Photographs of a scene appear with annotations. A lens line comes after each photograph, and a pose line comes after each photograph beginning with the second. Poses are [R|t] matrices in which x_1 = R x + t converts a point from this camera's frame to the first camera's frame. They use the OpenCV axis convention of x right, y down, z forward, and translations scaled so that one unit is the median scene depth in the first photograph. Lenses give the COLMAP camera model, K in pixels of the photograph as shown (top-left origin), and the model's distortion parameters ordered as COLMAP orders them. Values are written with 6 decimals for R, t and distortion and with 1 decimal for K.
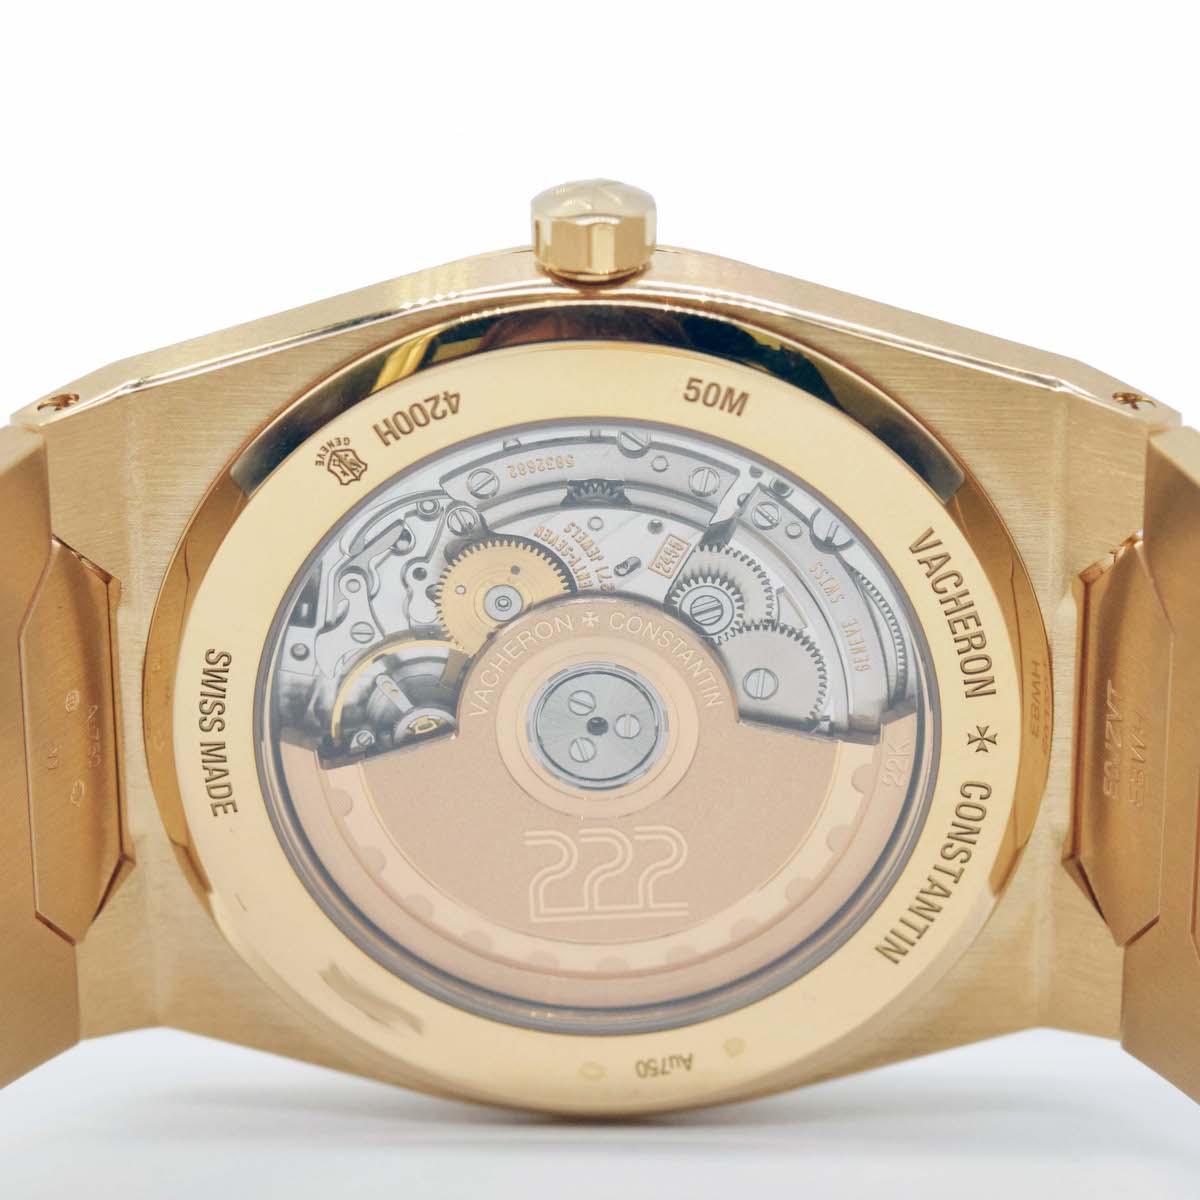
lens RADIAL K [[4135.3, 0, 600.0], [0, 4135.3, 600.0], [0, 0, 1]] dist [0.058879, -0.039471]
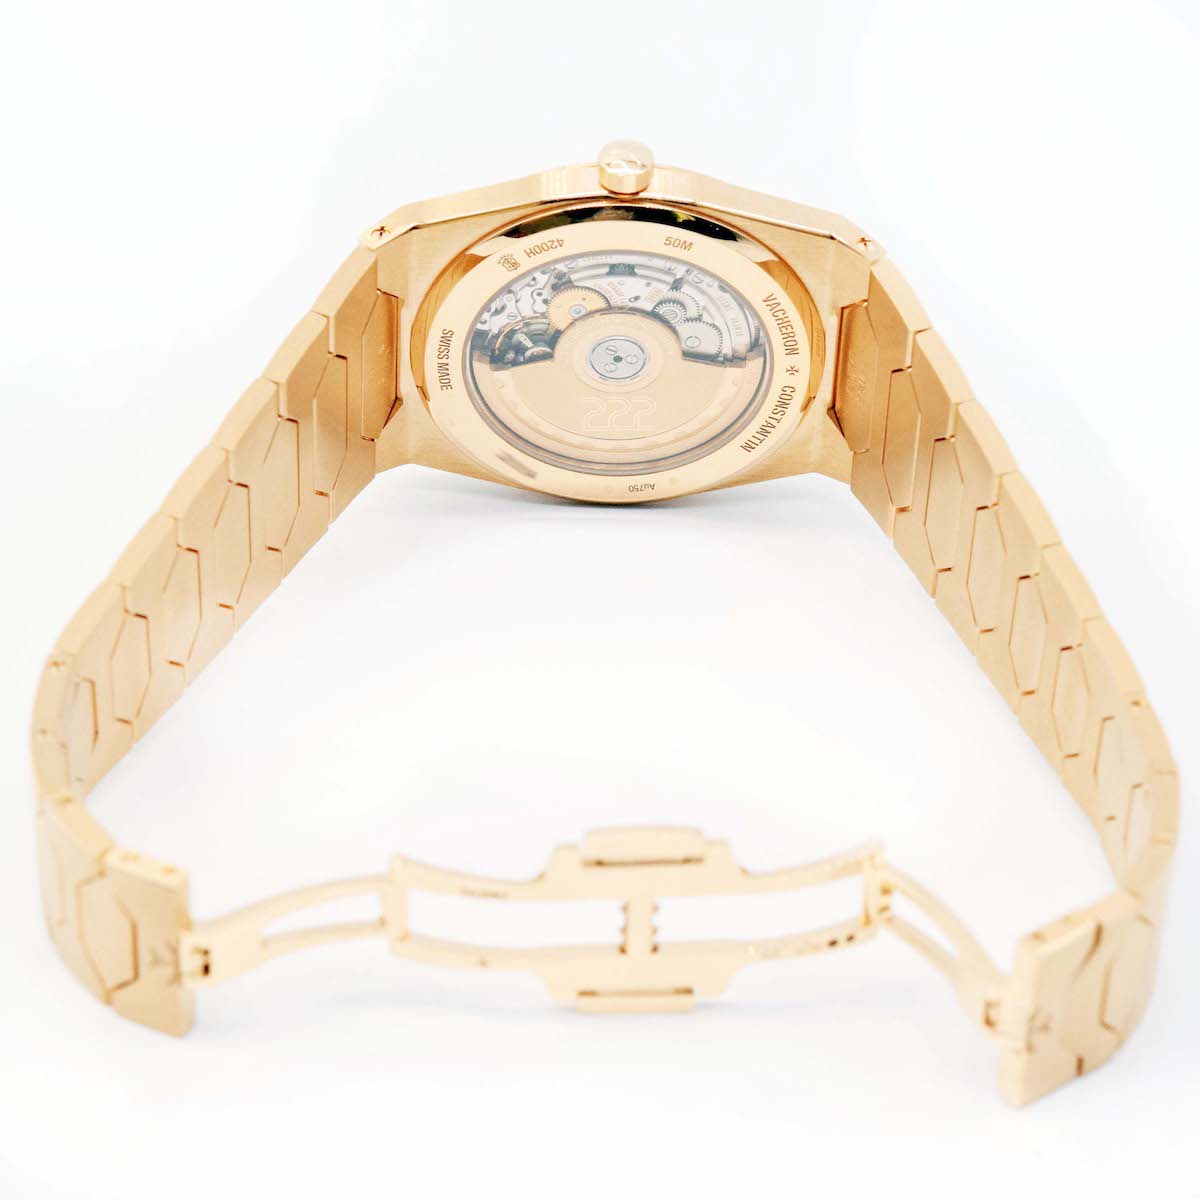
lens RADIAL K [[4135.3, 0, 600.0], [0, 4135.3, 600.0], [0, 0, 1]] dist [0.058879, -0.039471]
pose [[0.999274, 0.018351, 0.033383, -0.081499], [-0.028944, 0.935489, 0.352167, -0.625498], [-0.024767, -0.352878, 0.935342, -1.104230]]
